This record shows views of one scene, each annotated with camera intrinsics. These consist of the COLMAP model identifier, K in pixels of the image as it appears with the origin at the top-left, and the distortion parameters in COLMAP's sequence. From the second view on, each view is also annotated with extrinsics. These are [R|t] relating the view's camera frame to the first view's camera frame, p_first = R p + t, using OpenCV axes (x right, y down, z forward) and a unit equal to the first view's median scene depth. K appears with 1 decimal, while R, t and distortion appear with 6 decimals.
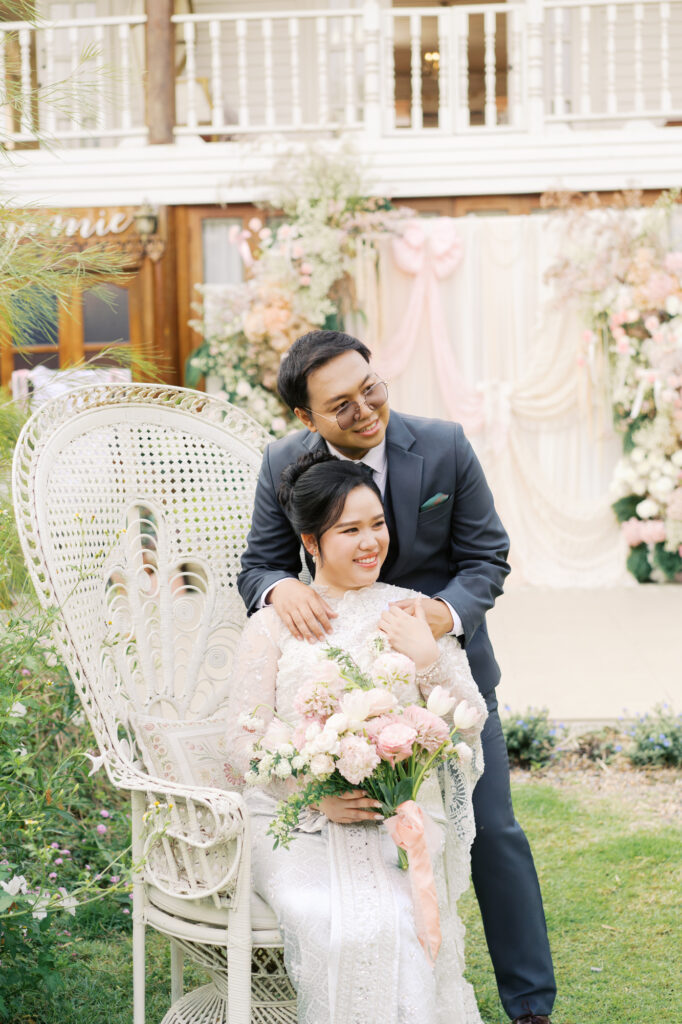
lens RADIAL K [[1628.0, 0, 337.3], [0, 1628.0, 515.4], [0, 0, 1]] dist [0.040353, 0.000000]
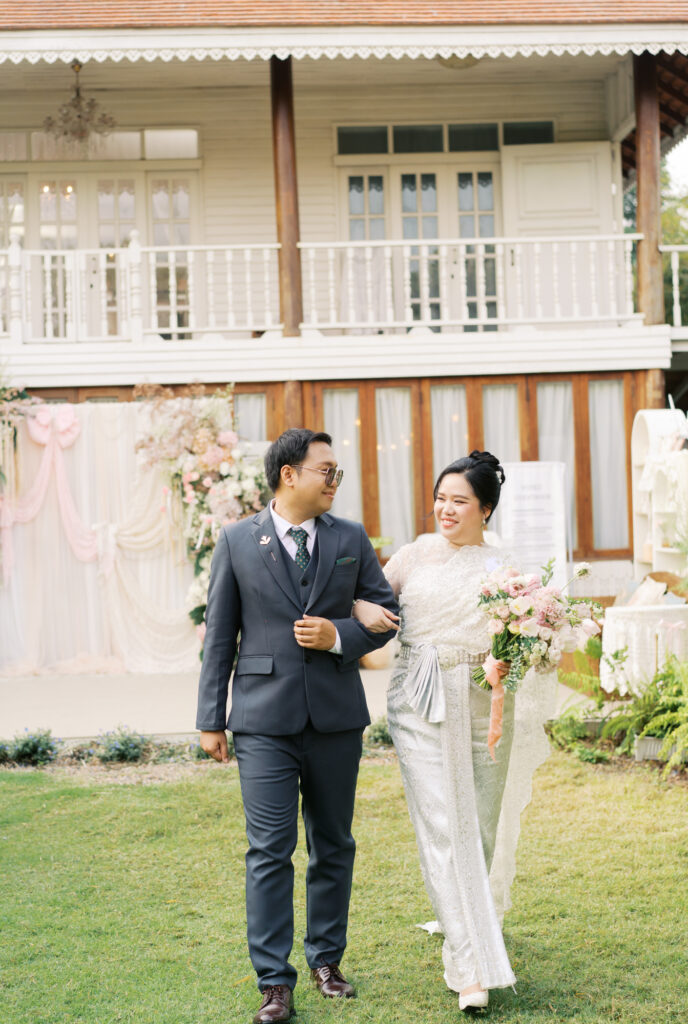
lens RADIAL K [[1688.5, 0, 345.7], [0, 1688.5, 508.2], [0, 0, 1]] dist [0.045866, 0.000000]
pose [[0.992413, -0.006735, 0.122768, 0.127841], [0.016820, 0.996548, -0.081295, 0.023988], [-0.121796, 0.082743, 0.989100, -0.434030]]
